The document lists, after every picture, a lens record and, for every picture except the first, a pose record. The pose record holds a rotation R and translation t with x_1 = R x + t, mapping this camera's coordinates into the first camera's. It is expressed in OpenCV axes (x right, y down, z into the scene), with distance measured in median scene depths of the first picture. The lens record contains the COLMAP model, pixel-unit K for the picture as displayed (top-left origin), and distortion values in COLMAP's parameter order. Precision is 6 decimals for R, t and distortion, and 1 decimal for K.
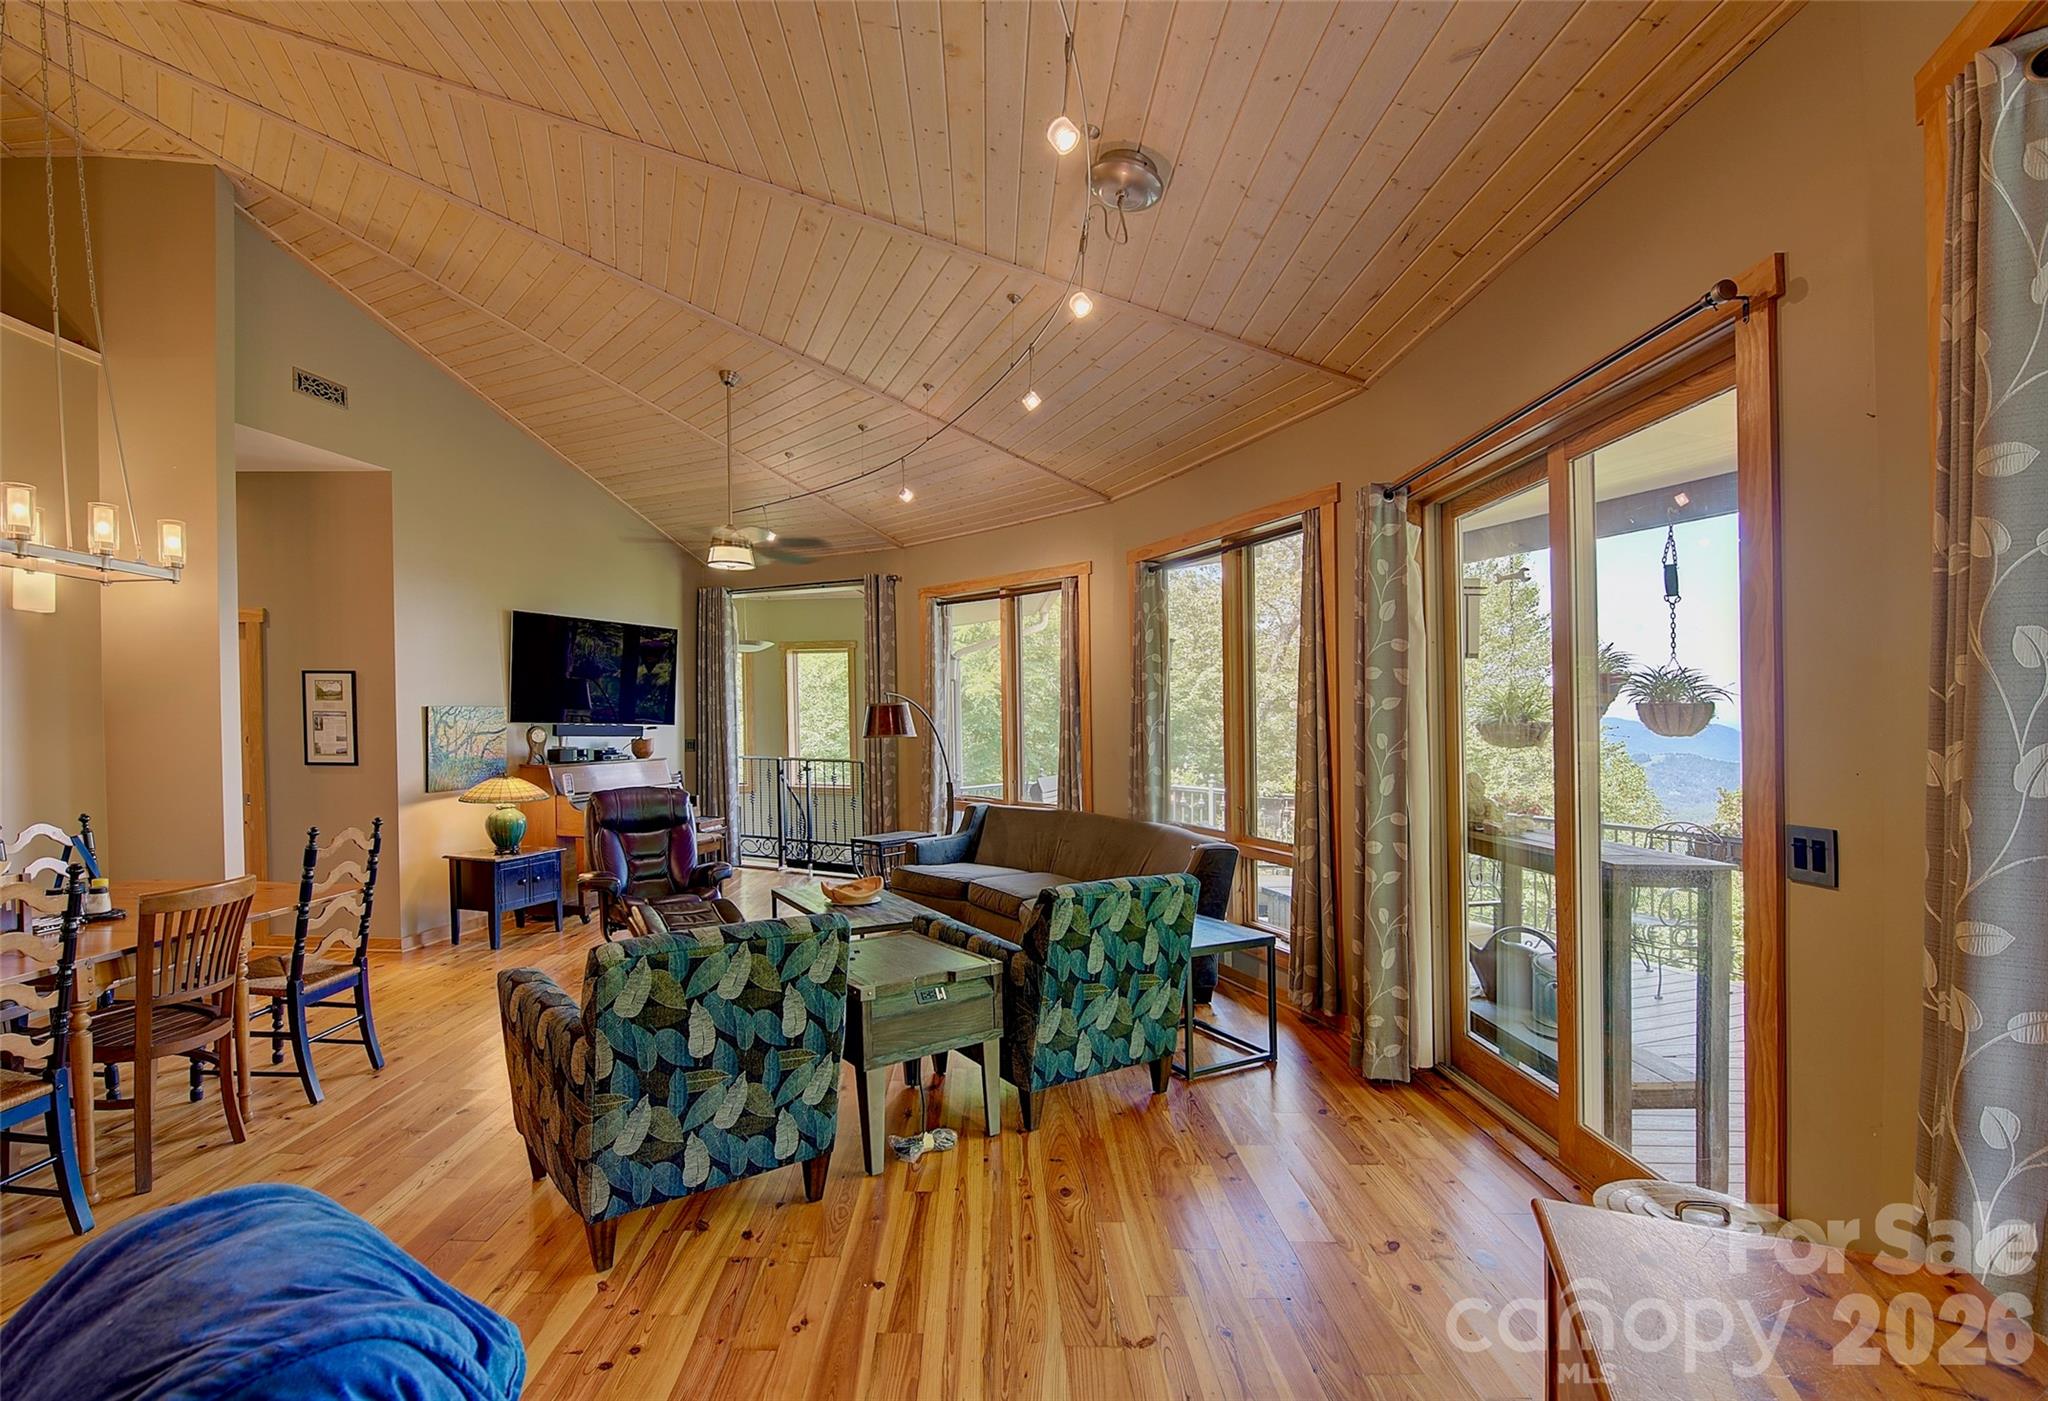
lens RADIAL K [[930.7, 0, 968.2], [0, 930.7, 718.5], [0, 0, 1]] dist [-0.016364, -0.000326]
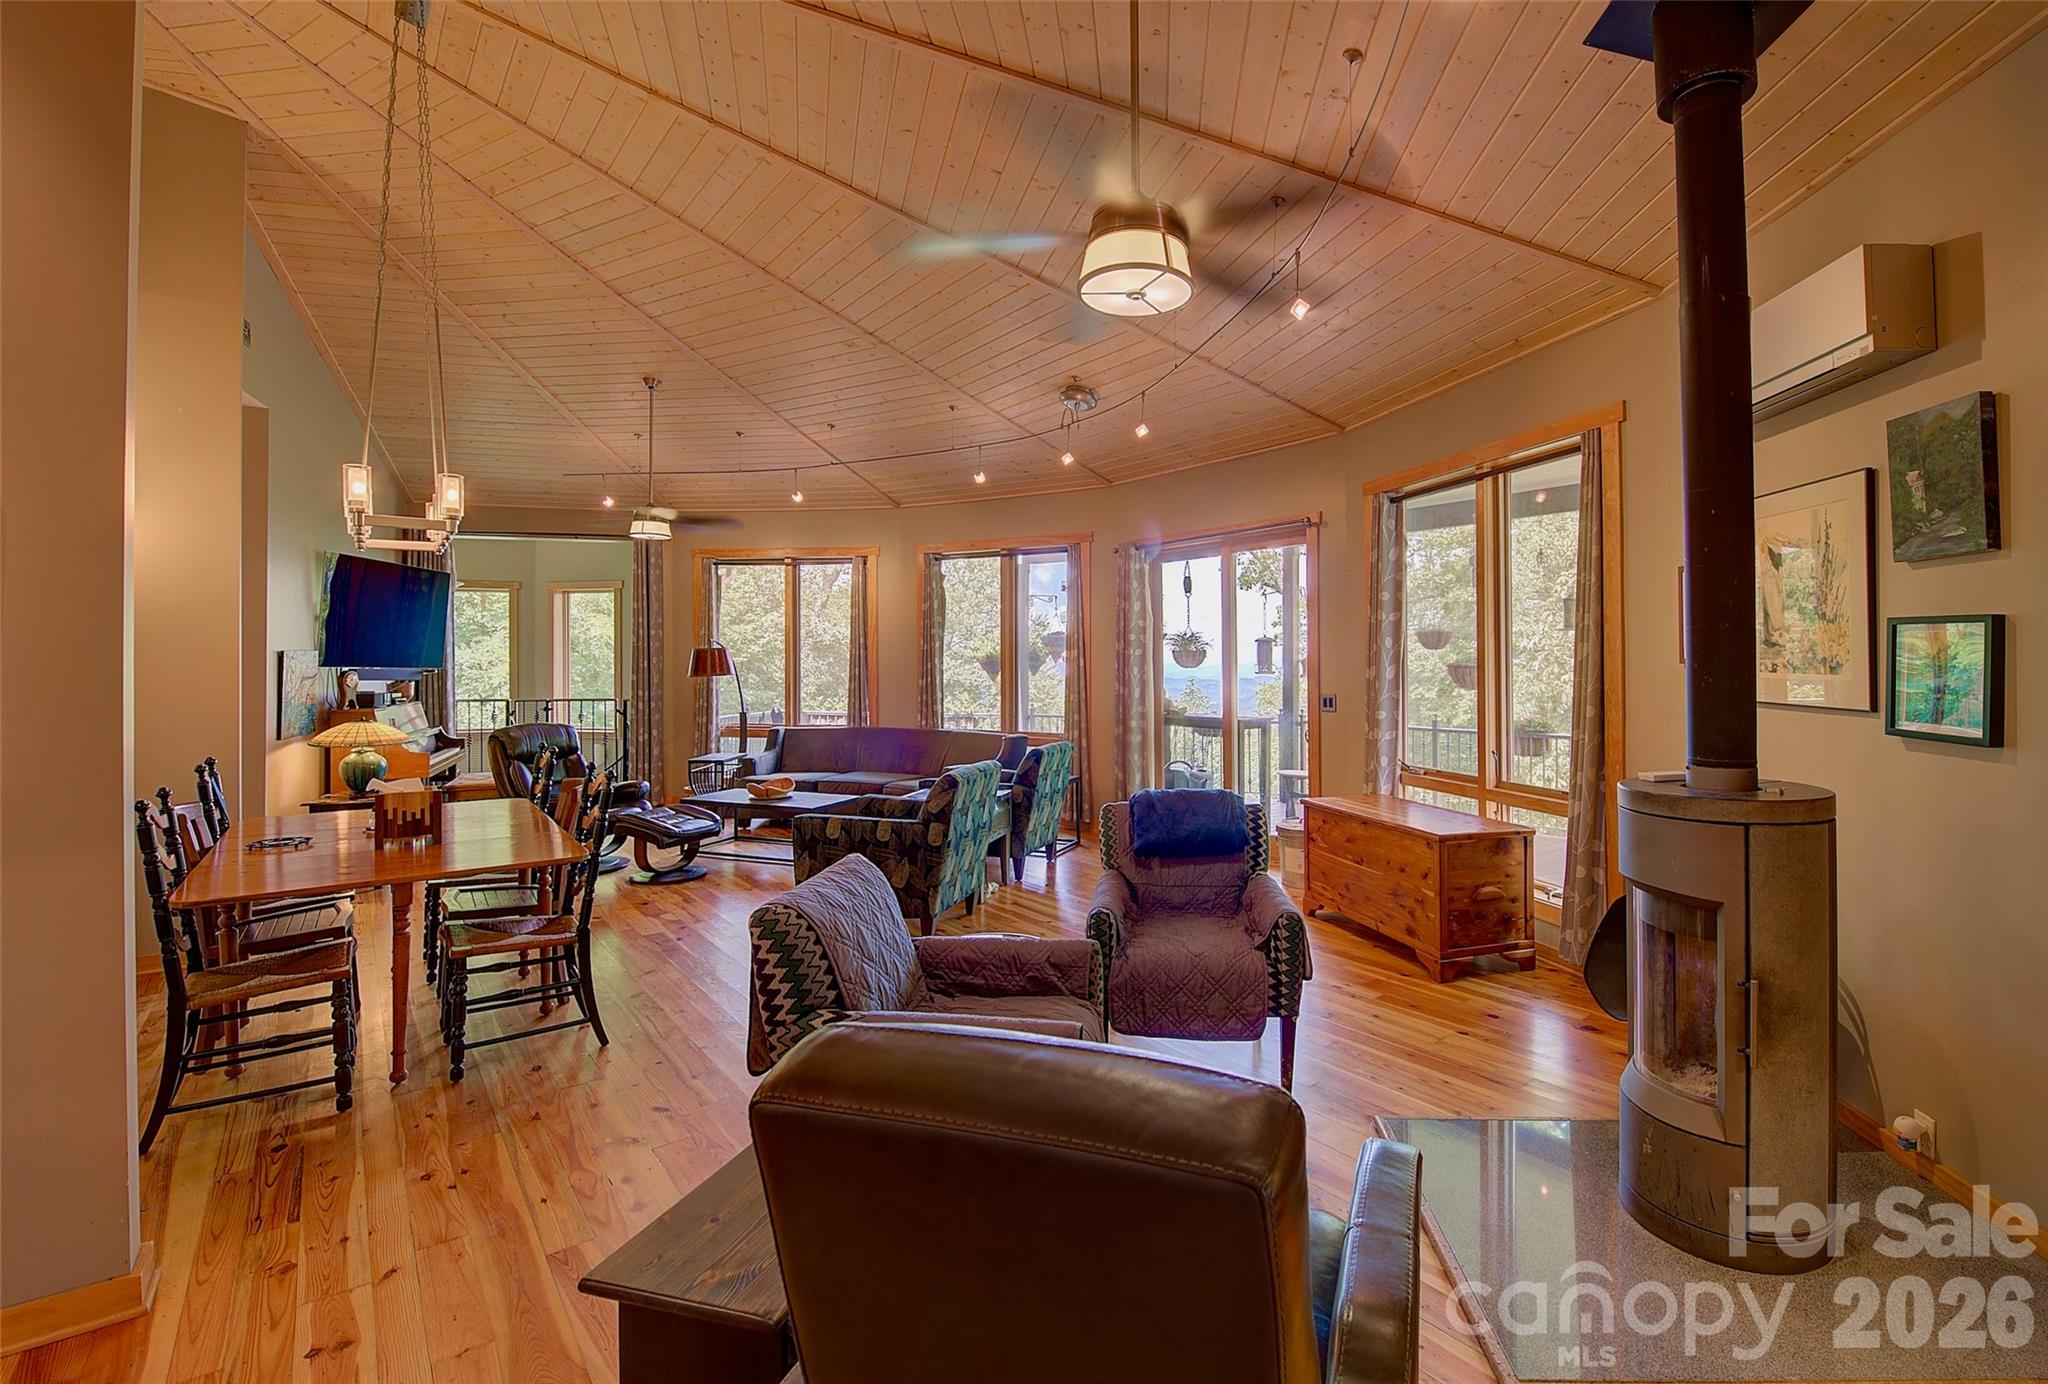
lens RADIAL K [[936.0, 0, 1106.5], [0, 936.0, 645.7], [0, 0, 1]] dist [-0.008533, -0.000059]
pose [[0.752086, 0.005408, 0.659043, -0.618080], [0.003219, 0.999924, -0.011879, -0.004221], [-0.659058, 0.011055, 0.752011, -0.321266]]
